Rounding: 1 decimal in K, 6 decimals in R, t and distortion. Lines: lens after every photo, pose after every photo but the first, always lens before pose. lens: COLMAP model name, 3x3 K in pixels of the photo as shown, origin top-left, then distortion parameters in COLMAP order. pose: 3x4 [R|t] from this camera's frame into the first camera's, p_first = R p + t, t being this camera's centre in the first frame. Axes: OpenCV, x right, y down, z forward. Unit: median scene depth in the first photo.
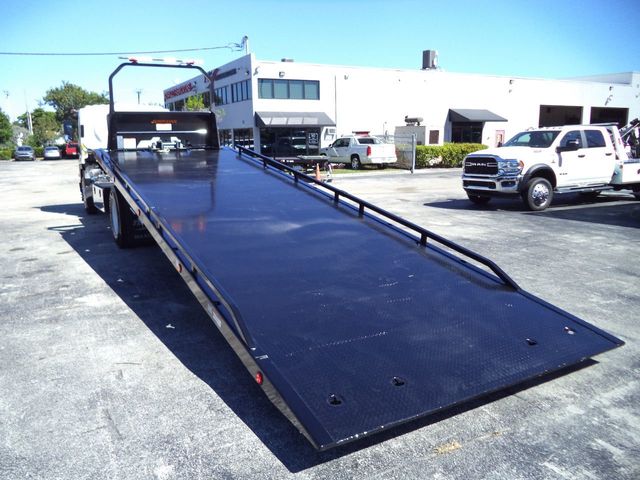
lens RADIAL K [[518.2, 0, 323.6], [0, 518.2, 239.3], [0, 0, 1]] dist [-0.032212, 0.001816]
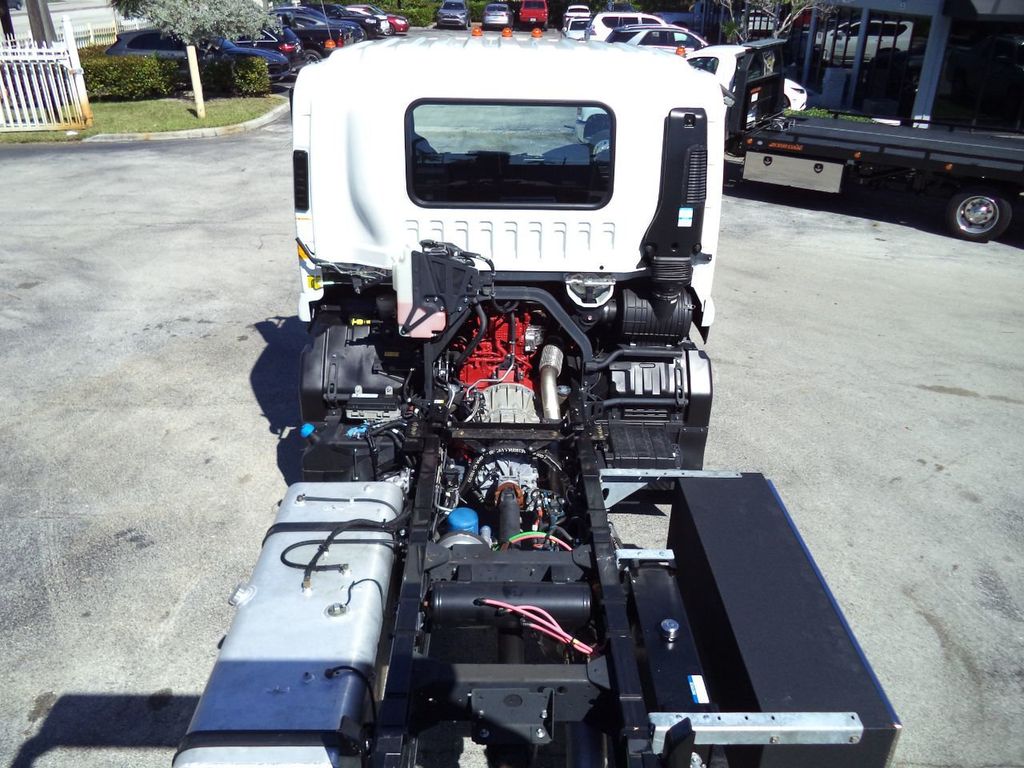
lens RADIAL K [[829.2, 0, 513.4], [0, 829.2, 389.6], [0, 0, 1]] dist [-0.032212, 0.001816]
pose [[0.878593, 0.240147, -0.412801, -0.106218], [-0.118974, 0.947184, 0.297804, -0.113868], [0.462515, -0.212536, 0.860760, 0.341567]]
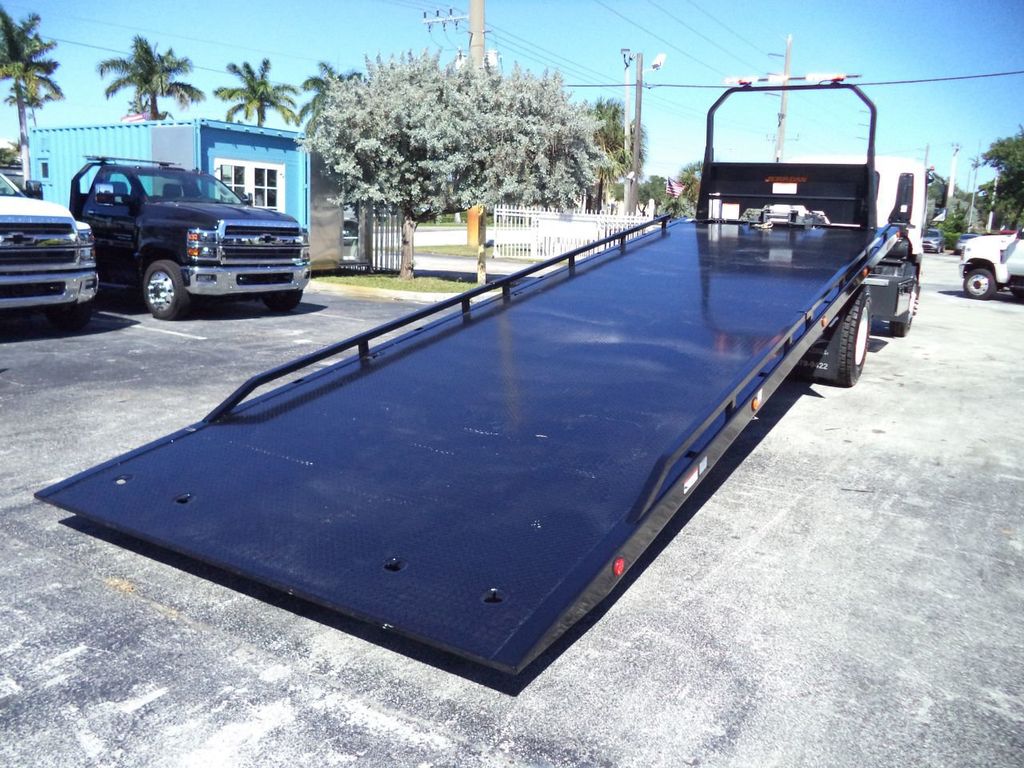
lens RADIAL K [[829.2, 0, 522.4], [0, 829.2, 394.5], [0, 0, 1]] dist [-0.032212, 0.001816]
pose [[0.502002, 0.222877, -0.835656, 0.151329], [-0.213441, 0.968265, 0.130025, -0.014306], [0.838115, 0.113090, 0.533641, 0.085000]]
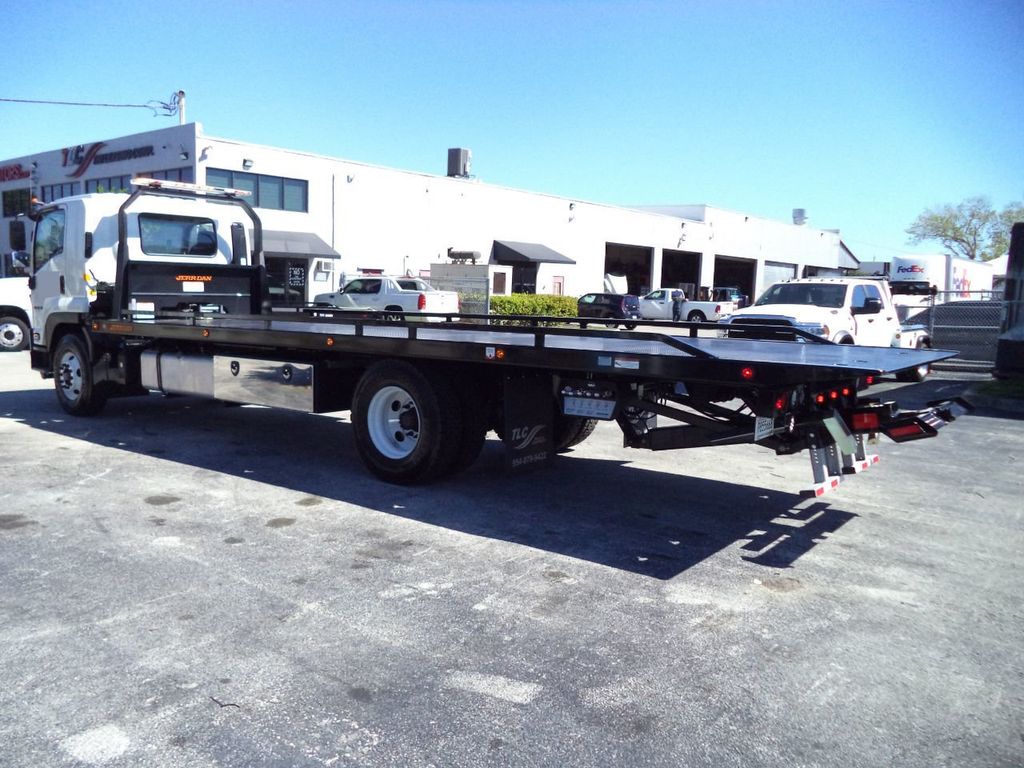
lens RADIAL K [[829.2, 0, 502.7], [0, 829.2, 380.1], [0, 0, 1]] dist [-0.032212, 0.001816]
pose [[0.921758, -0.002562, 0.387757, -0.193360], [0.031579, 0.997153, -0.068478, -0.008634], [-0.386477, 0.075365, 0.919215, 0.070803]]
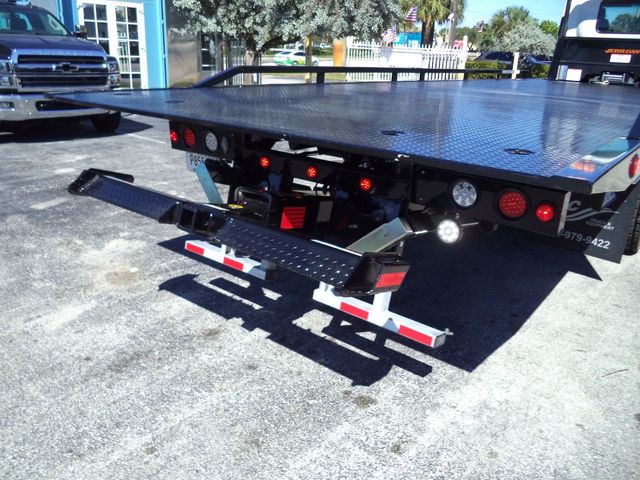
lens RADIAL K [[518.2, 0, 320.2], [0, 518.2, 246.7], [0, 0, 1]] dist [-0.032212, 0.001816]
pose [[0.387212, 0.364922, -0.846699, 0.049635], [-0.219972, 0.928383, 0.299529, -0.031686], [0.895366, 0.070269, 0.439753, 0.196978]]
